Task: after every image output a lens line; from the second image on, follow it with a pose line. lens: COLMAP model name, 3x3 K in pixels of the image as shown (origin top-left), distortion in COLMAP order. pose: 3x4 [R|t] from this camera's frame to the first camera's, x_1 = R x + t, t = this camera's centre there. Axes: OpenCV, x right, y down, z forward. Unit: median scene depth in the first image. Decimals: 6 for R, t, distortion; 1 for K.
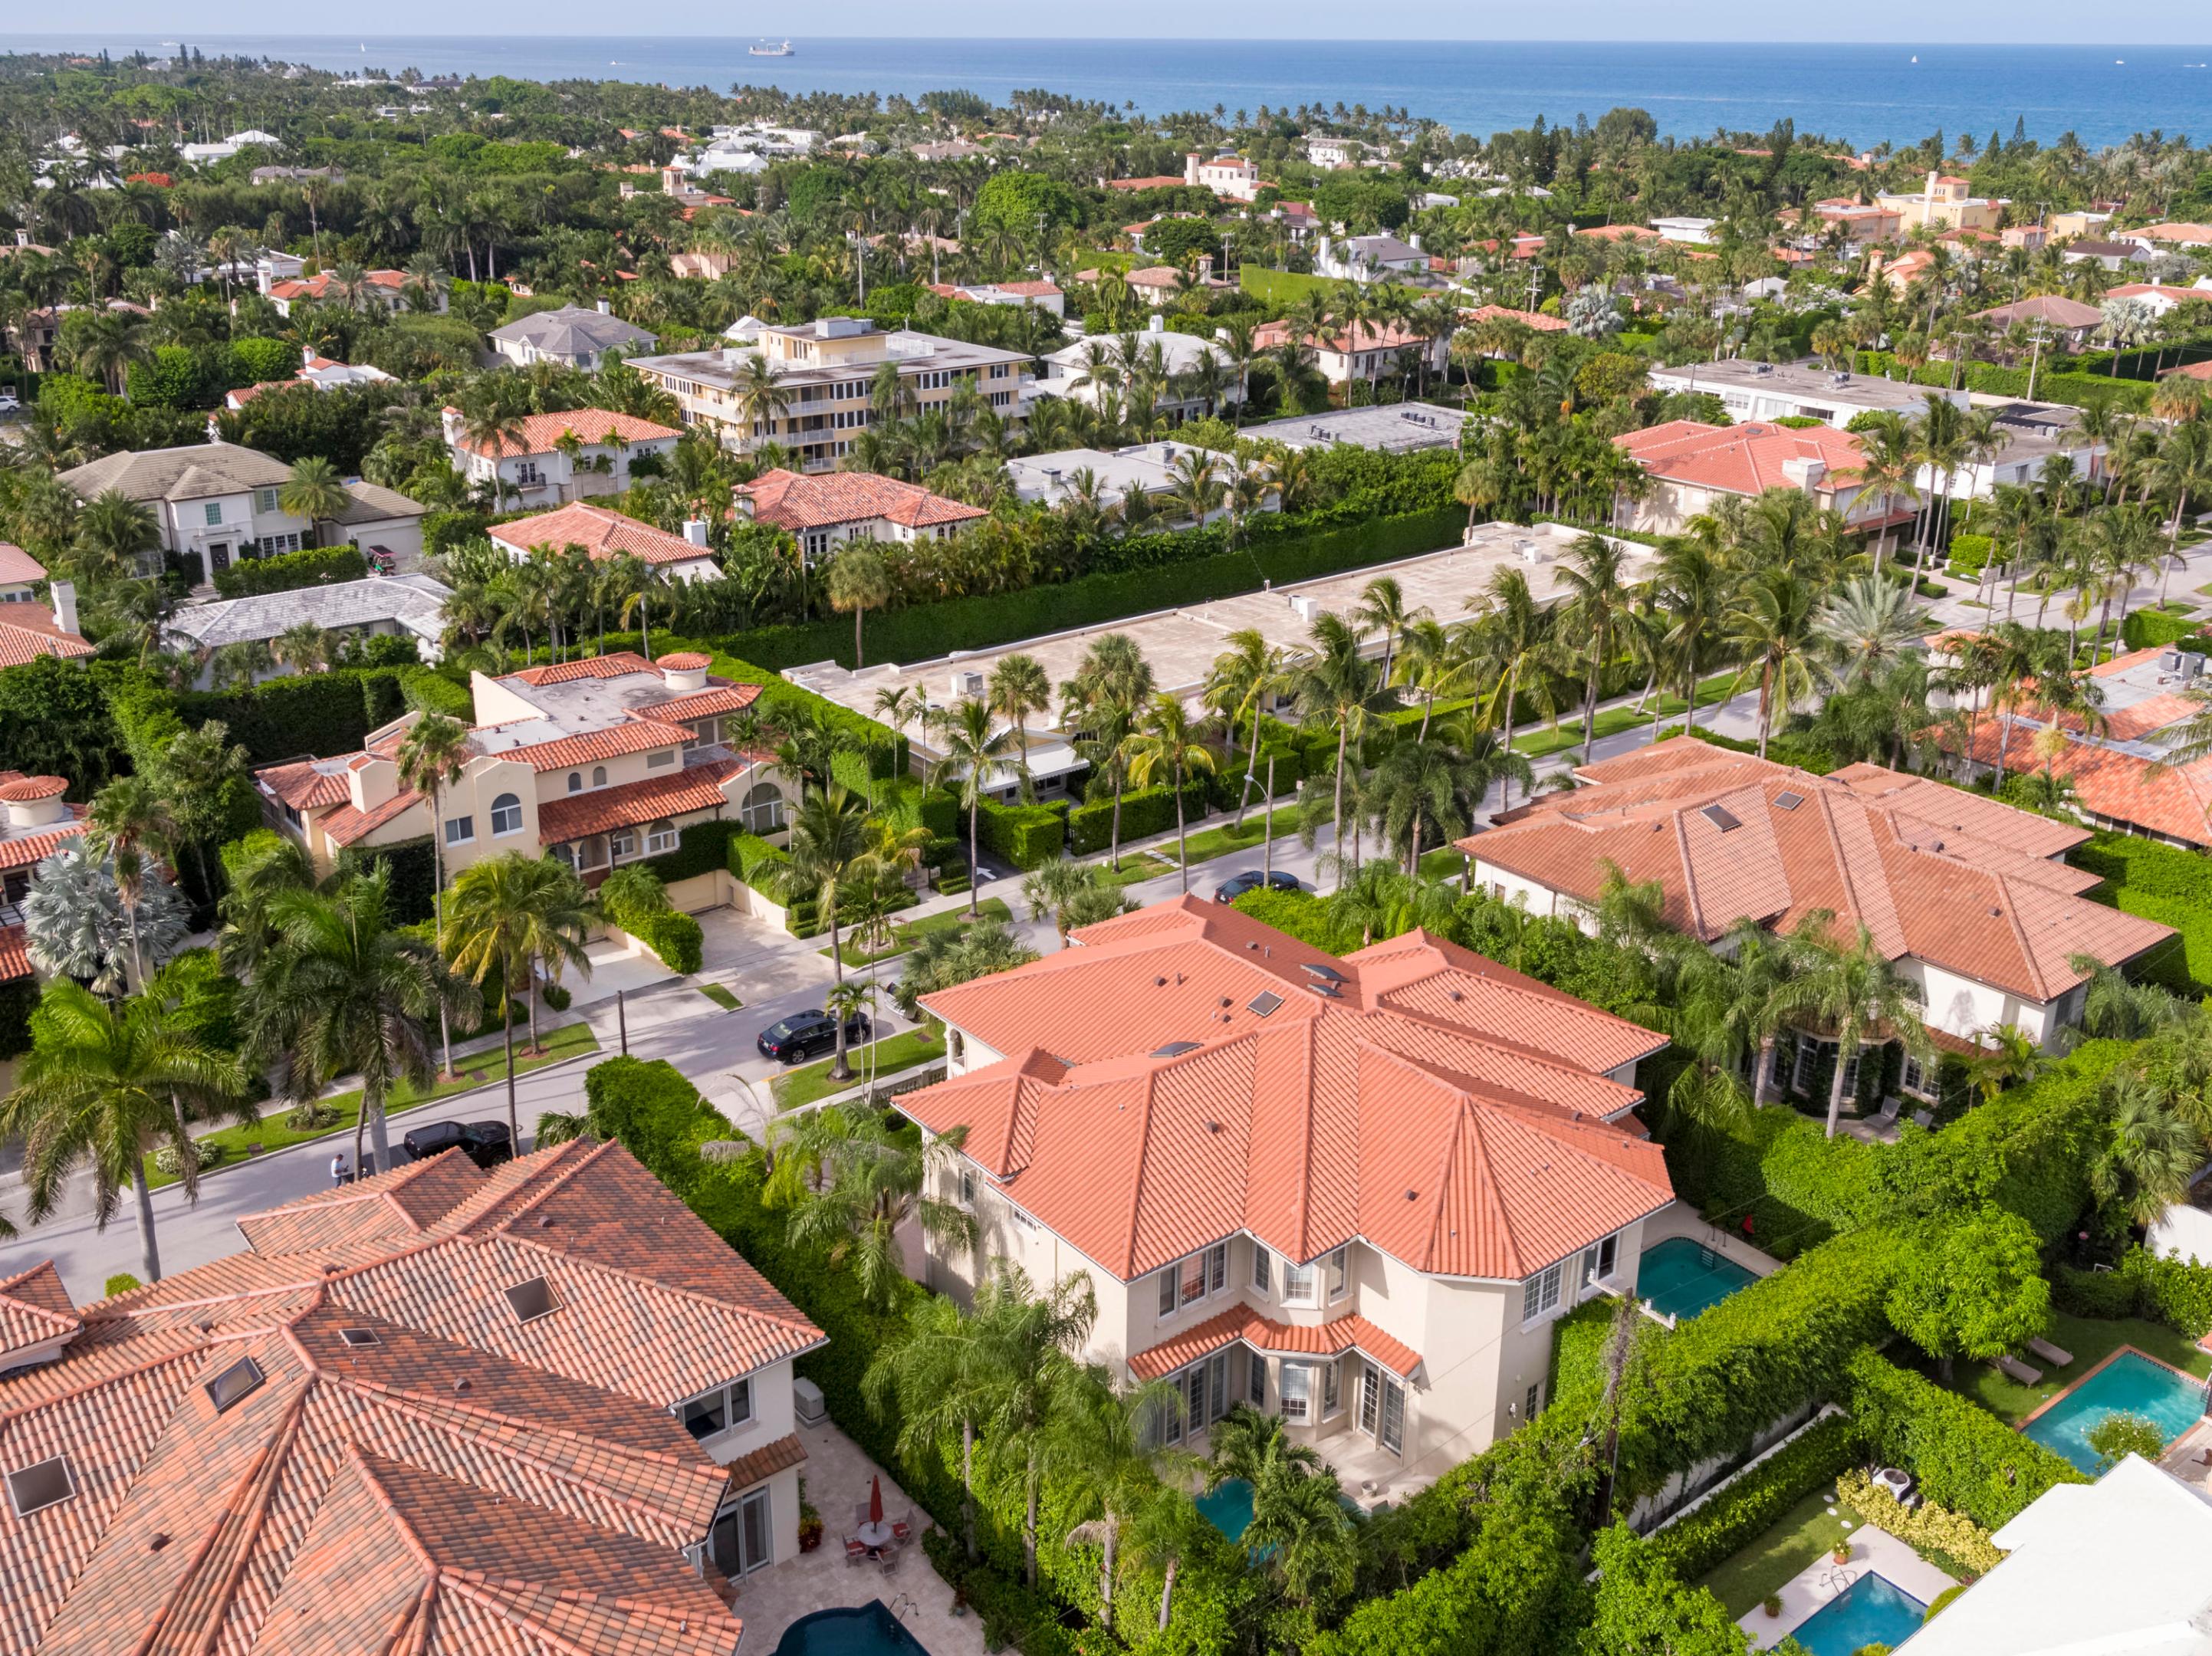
lens RADIAL K [[1938.7, 0, 981.9], [0, 1938.7, 771.4], [0, 0, 1]] dist [0.011643, 0.005837]
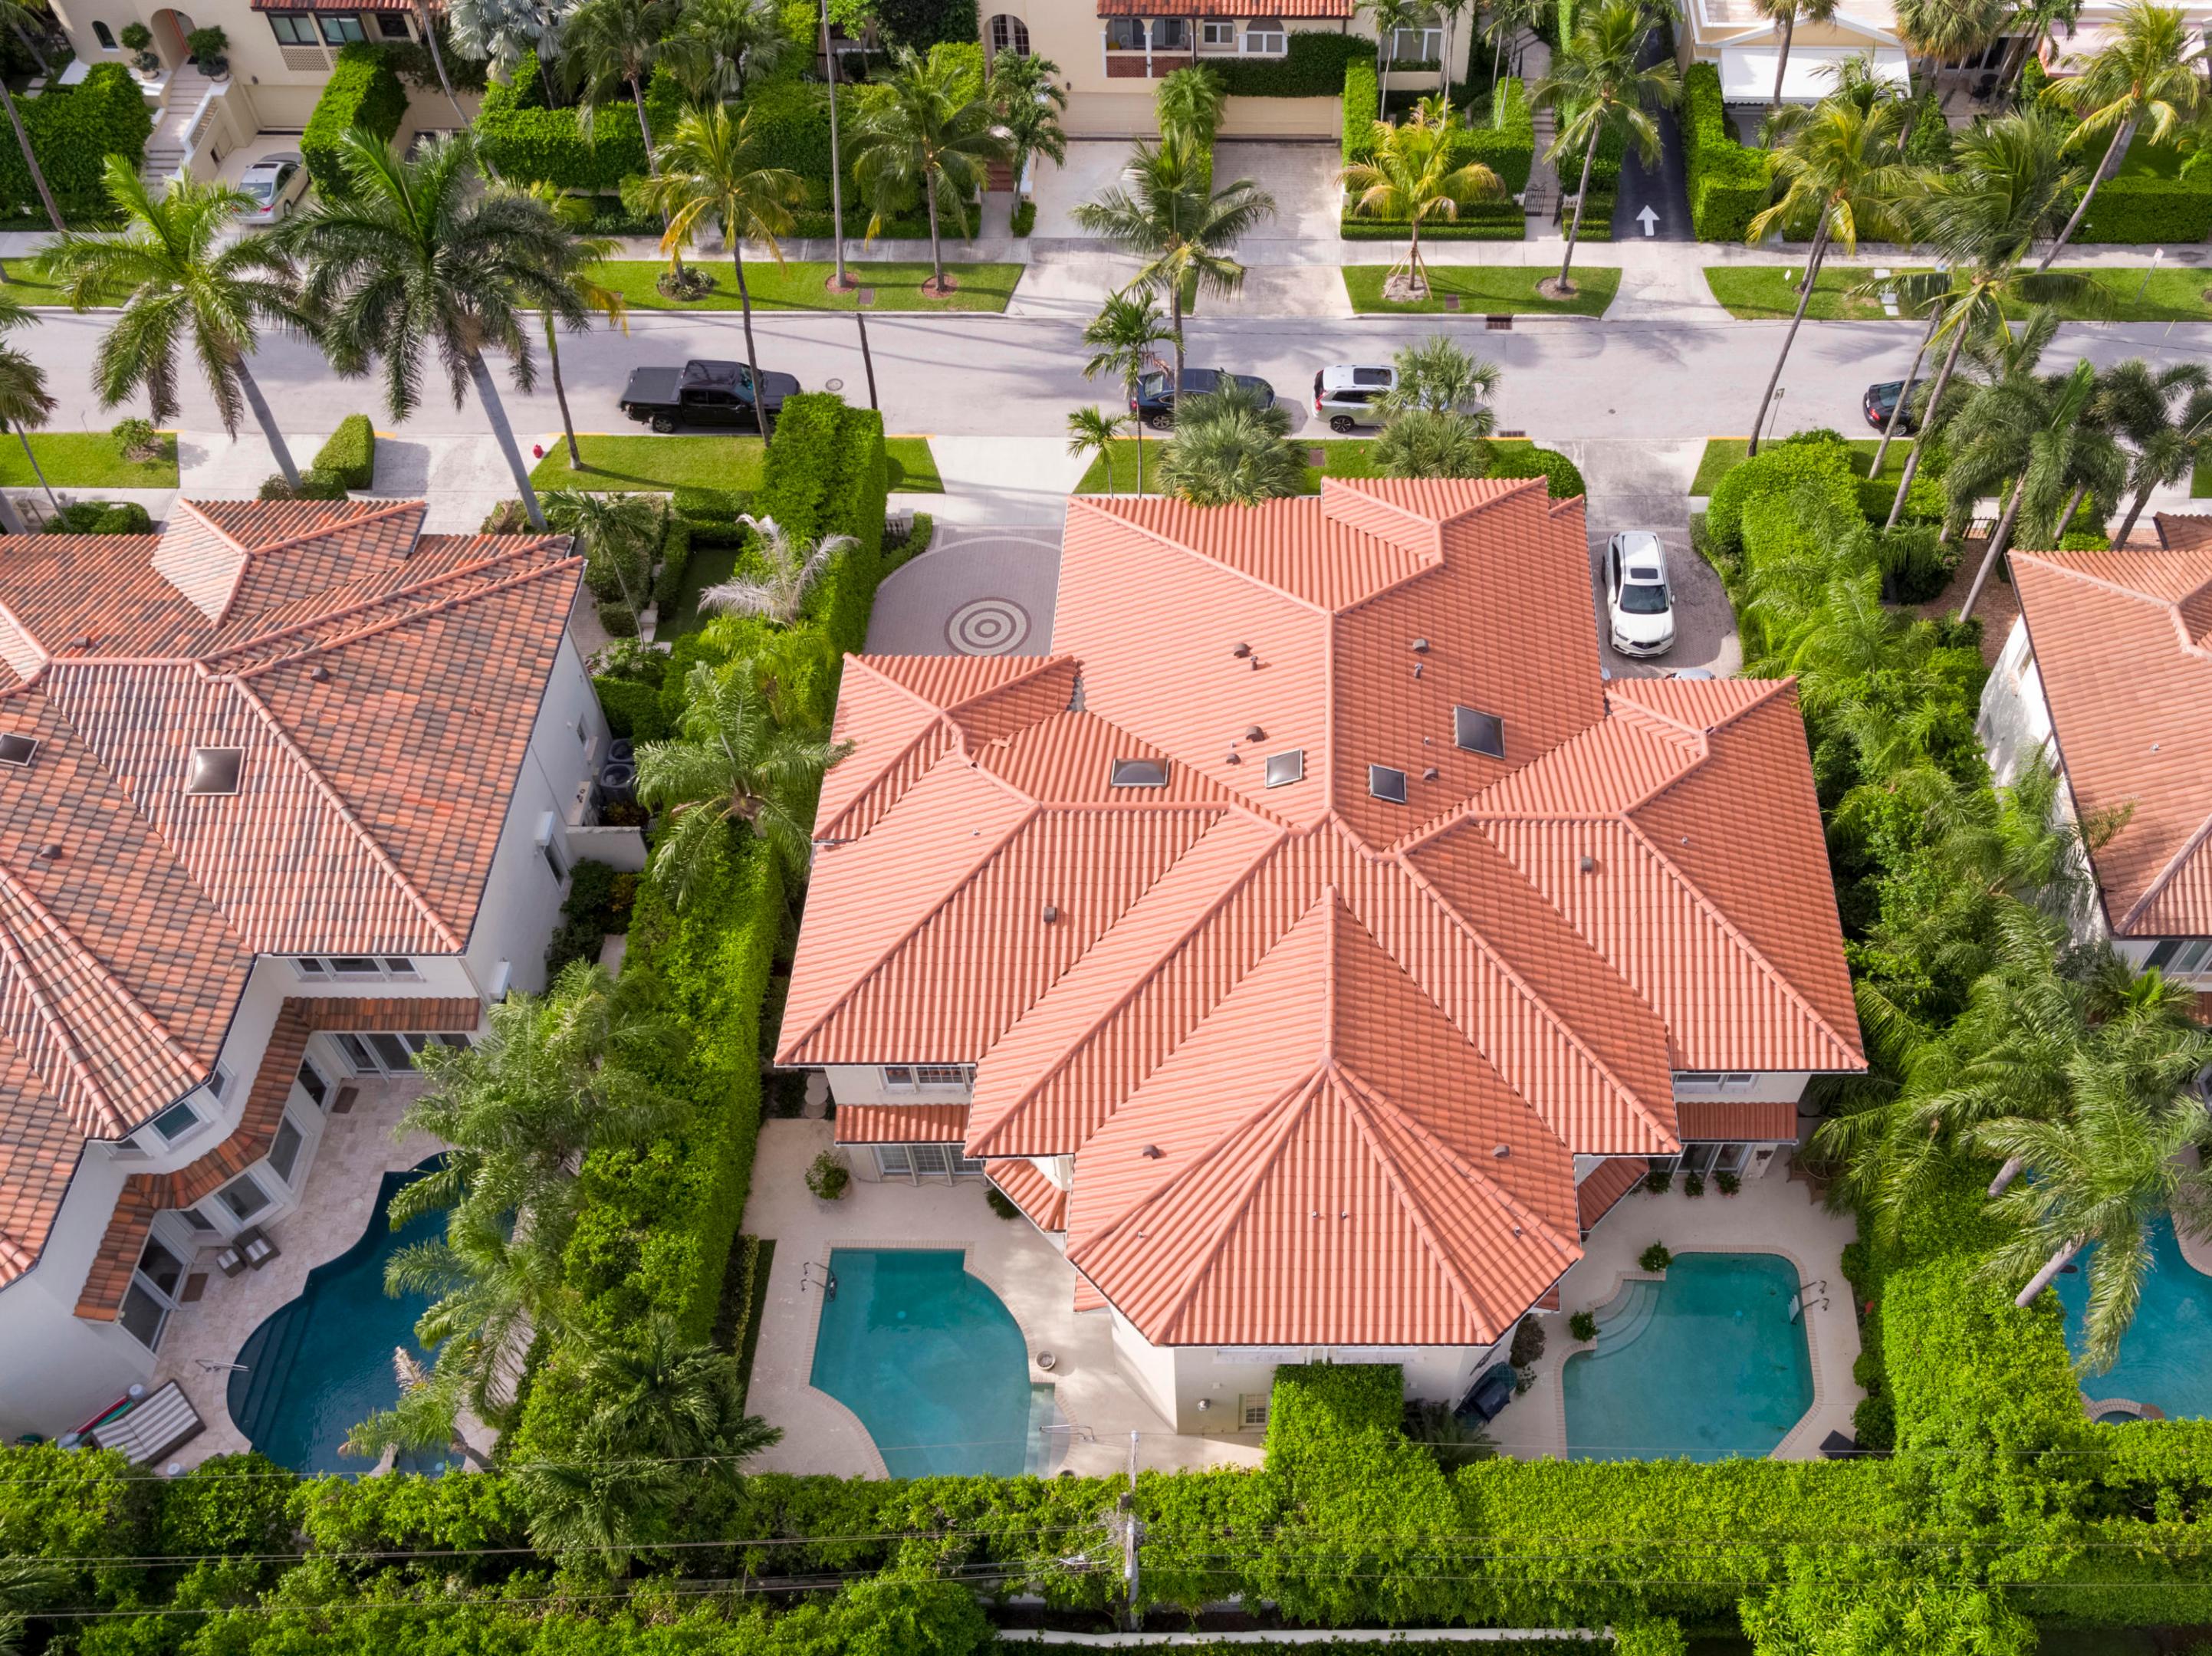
lens RADIAL K [[1961.8, 0, 1106.0], [0, 1961.8, 828.0], [0, 0, 1]] dist [0.000061, -0.003744]
pose [[0.807992, 0.474408, -0.349408, 0.332819], [-0.215041, 0.789565, 0.574756, -0.244768], [0.548549, -0.389261, 0.739980, 0.400974]]
